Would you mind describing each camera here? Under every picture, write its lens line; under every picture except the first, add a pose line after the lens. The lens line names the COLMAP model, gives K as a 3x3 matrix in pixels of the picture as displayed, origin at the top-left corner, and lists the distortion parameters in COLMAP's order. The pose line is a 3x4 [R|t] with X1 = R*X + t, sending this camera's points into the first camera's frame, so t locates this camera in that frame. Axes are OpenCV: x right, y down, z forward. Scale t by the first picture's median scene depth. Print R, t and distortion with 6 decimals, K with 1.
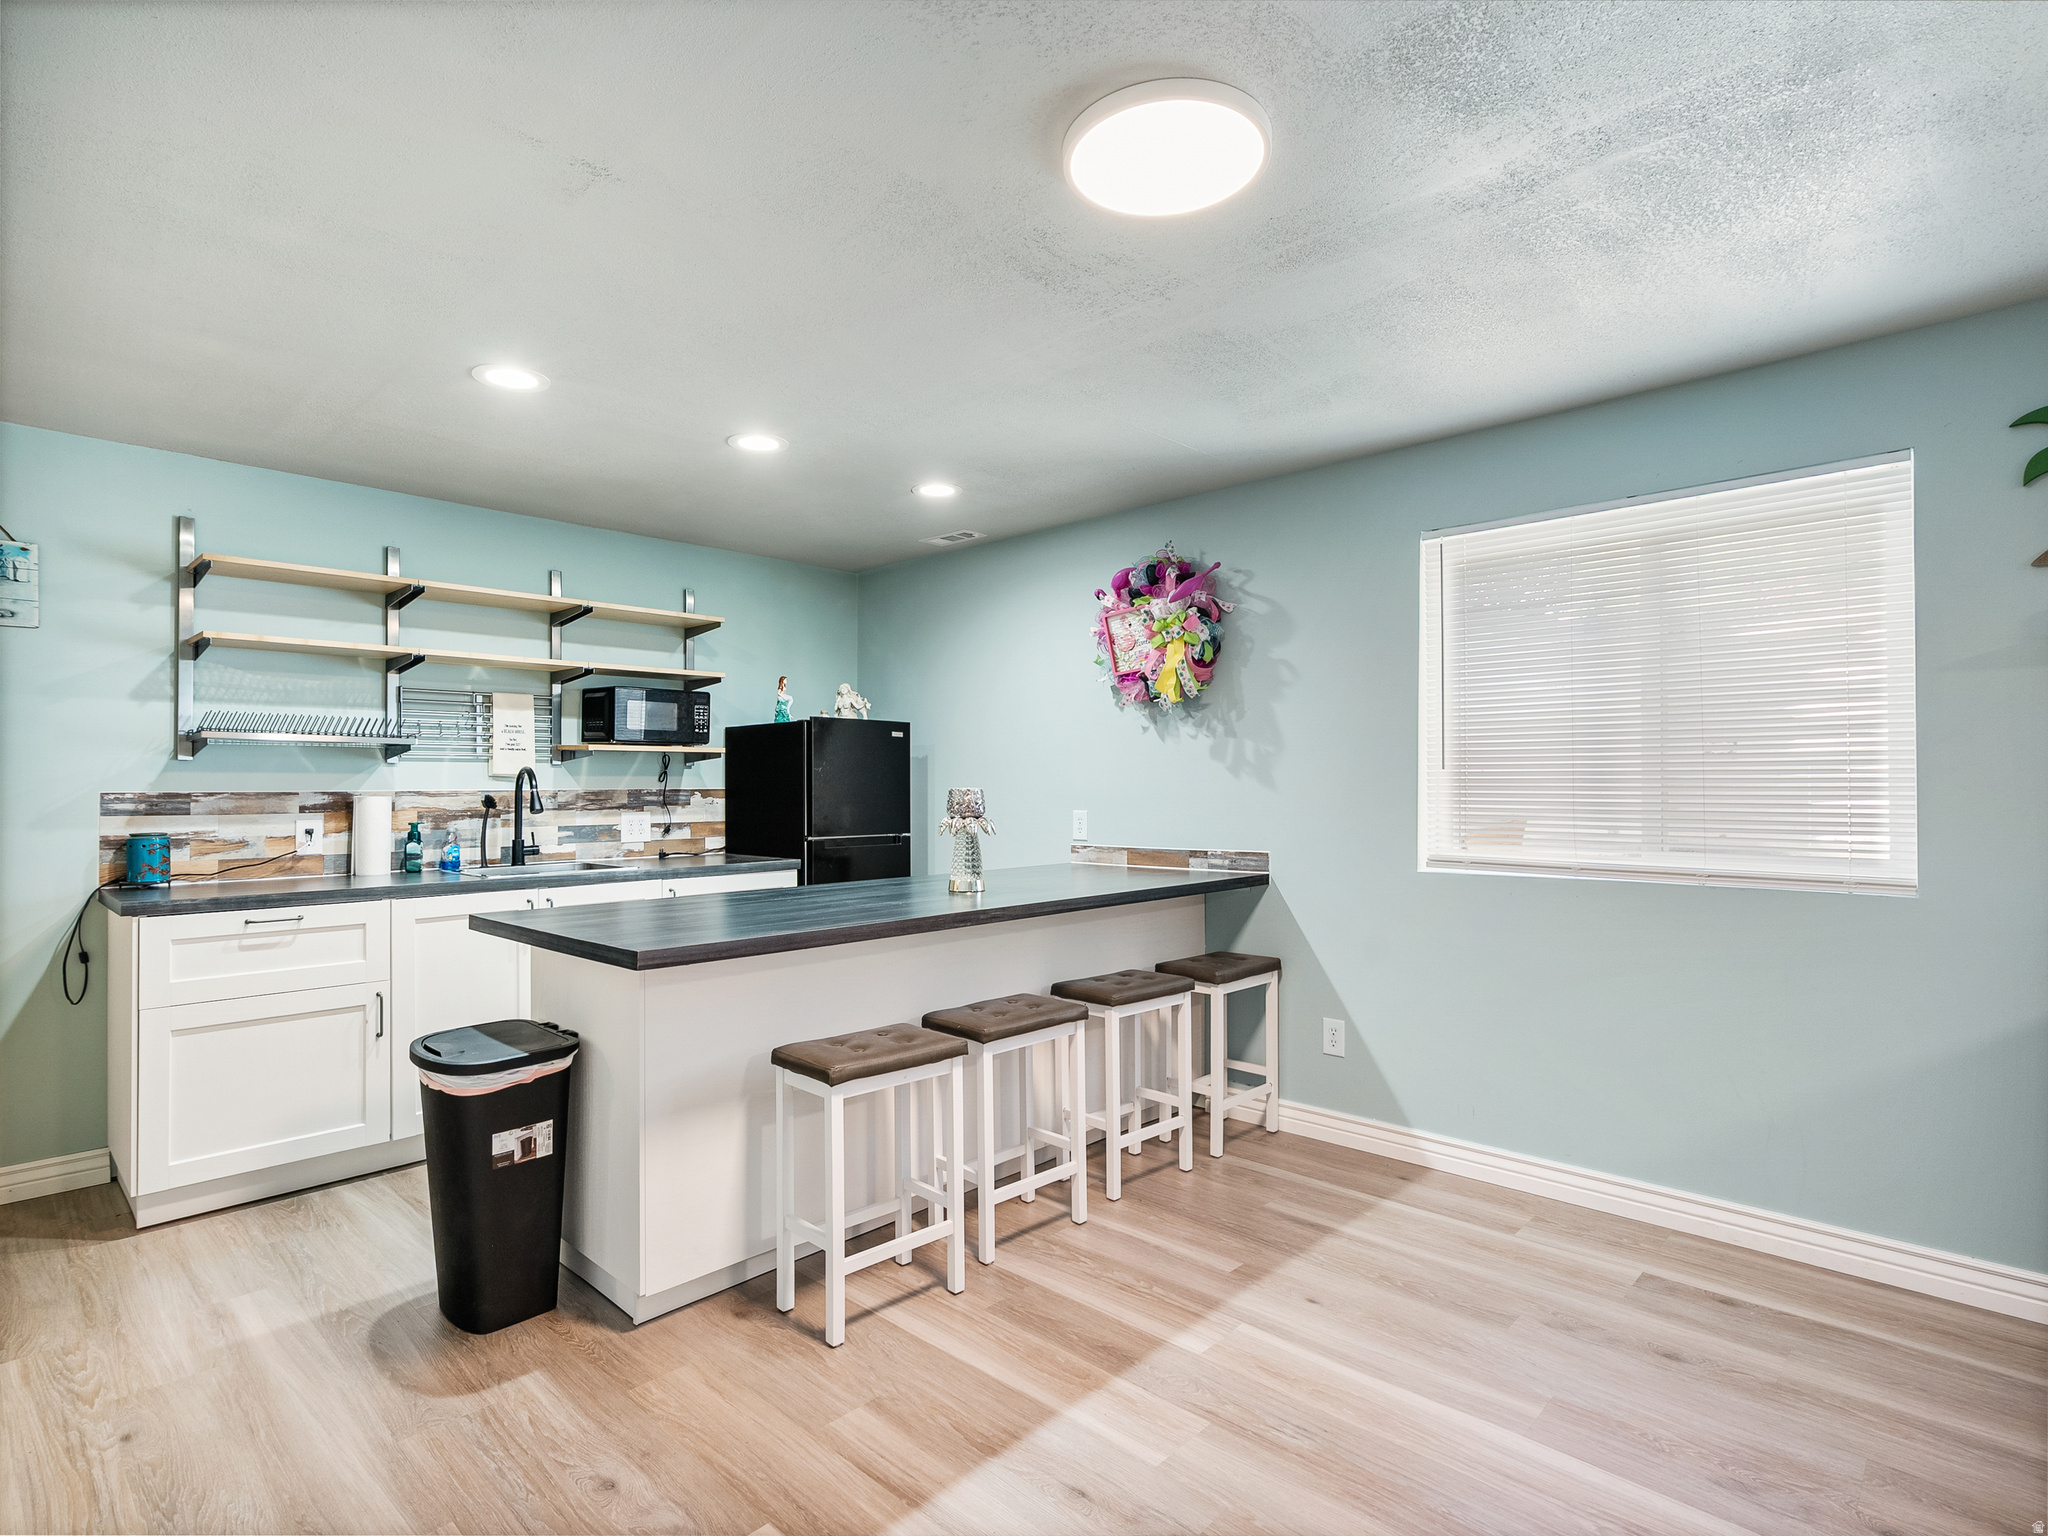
lens RADIAL K [[1036.7, 0, 1021.5], [0, 1036.7, 762.5], [0, 0, 1]] dist [-0.013403, 0.004379]
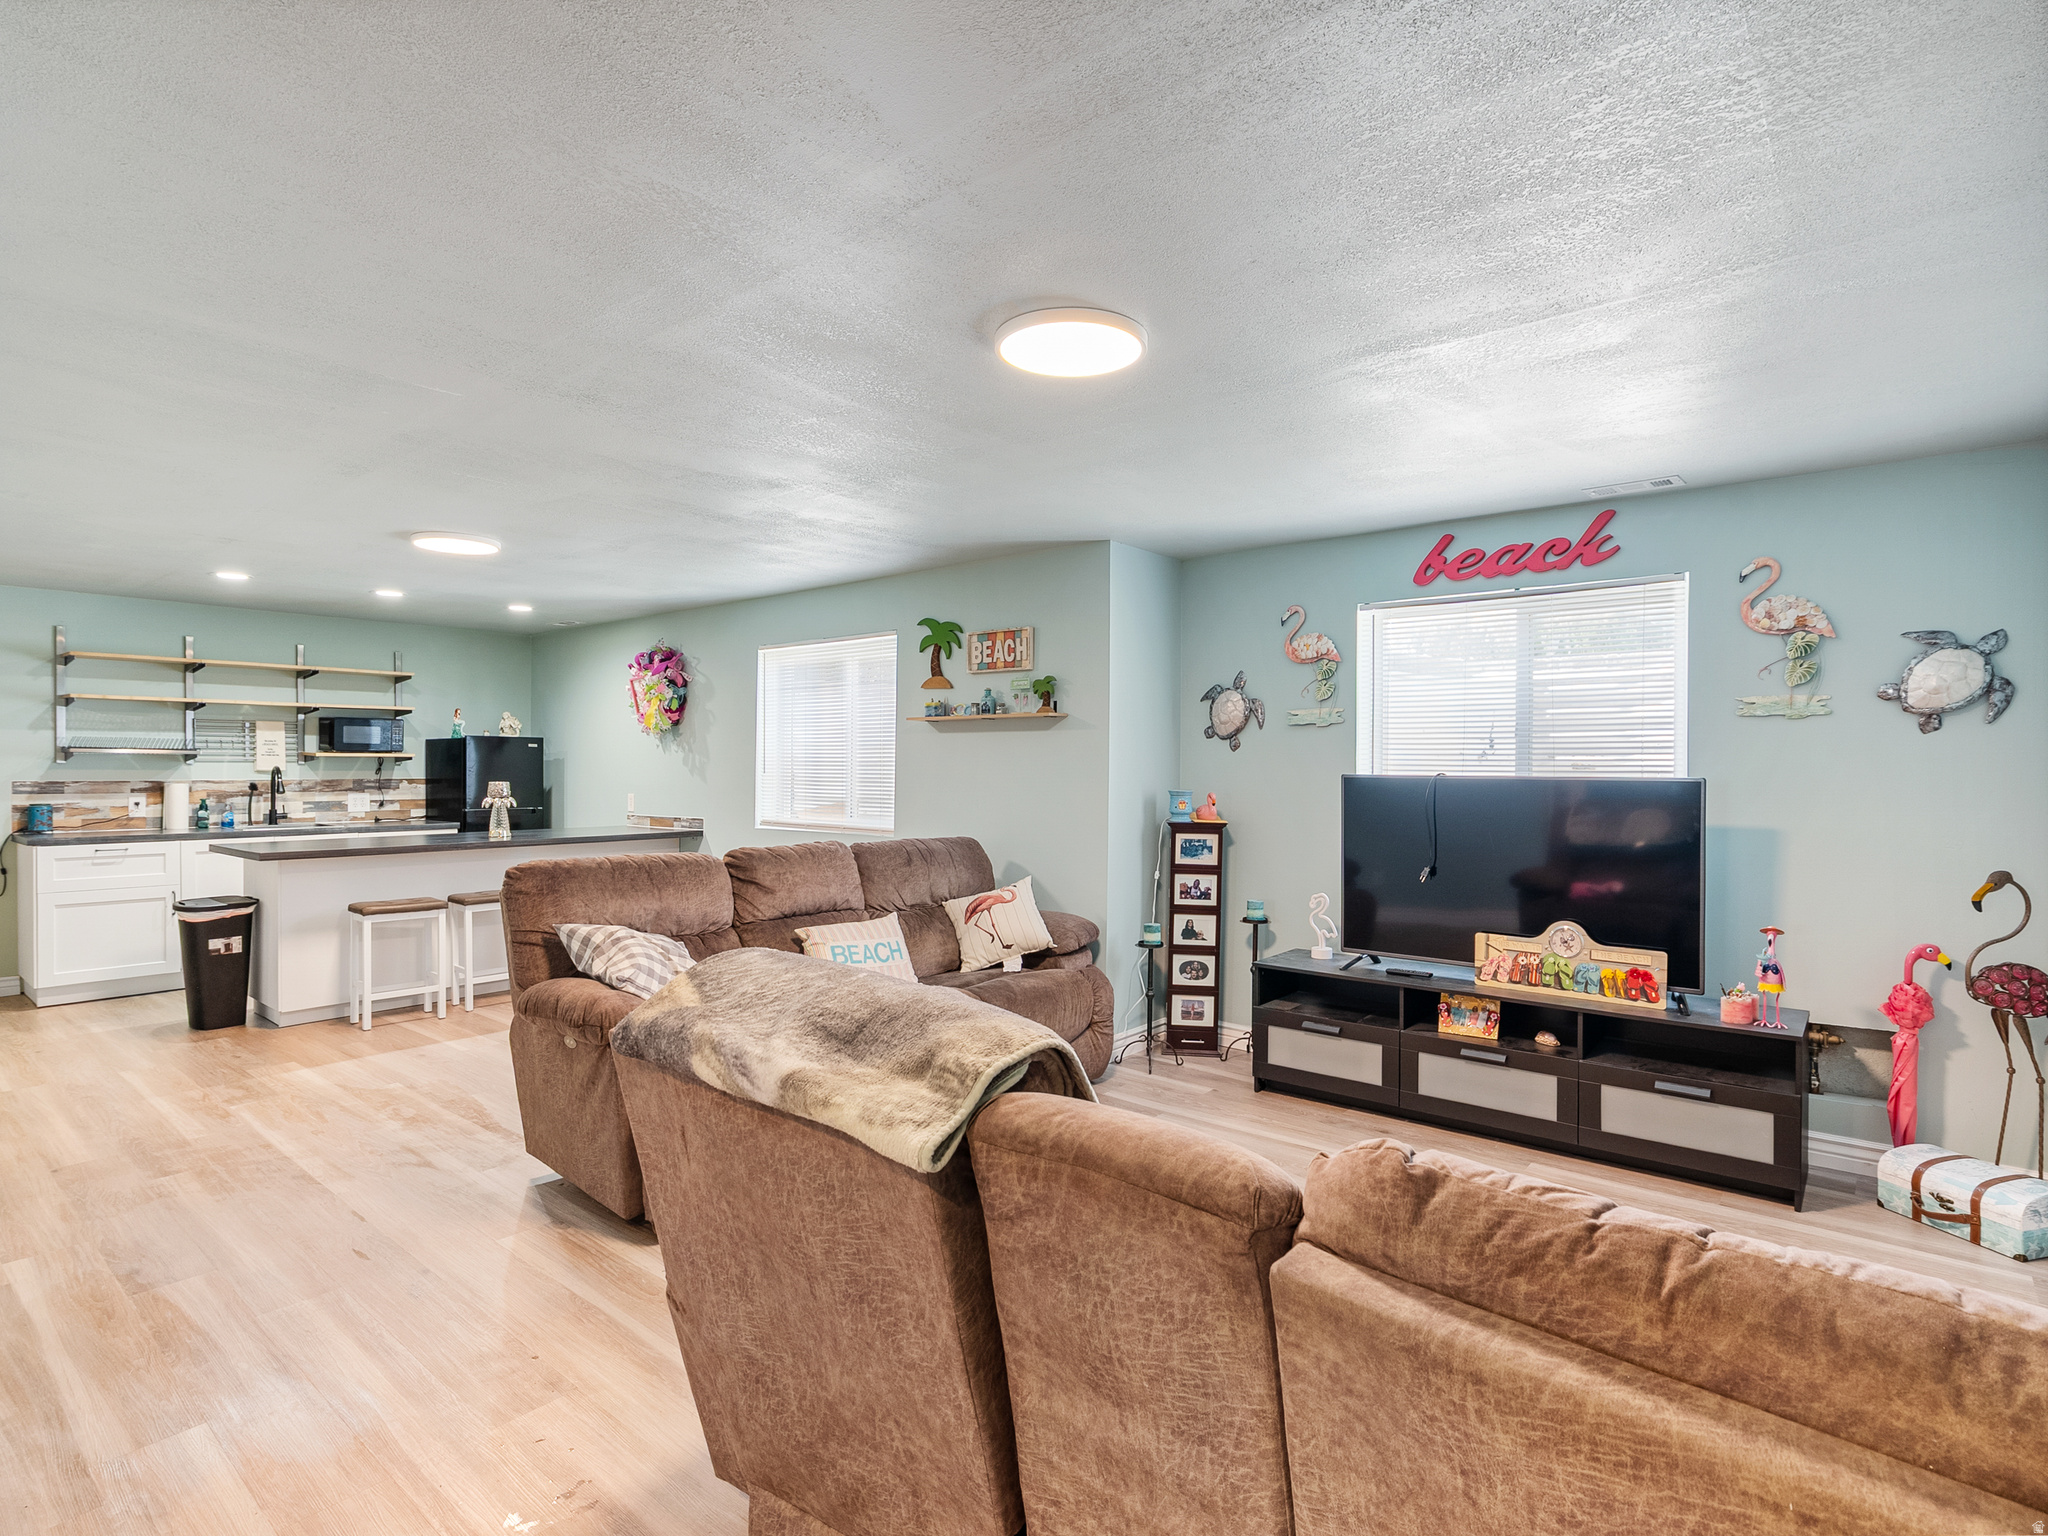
lens RADIAL K [[1036.7, 0, 1025.3], [0, 1036.7, 772.8], [0, 0, 1]] dist [-0.013403, 0.004379]
pose [[0.997721, 0.007168, 0.067094, 0.661287], [-0.009080, 0.999560, 0.028234, -0.045775], [-0.066862, -0.028778, 0.997347, -0.799270]]
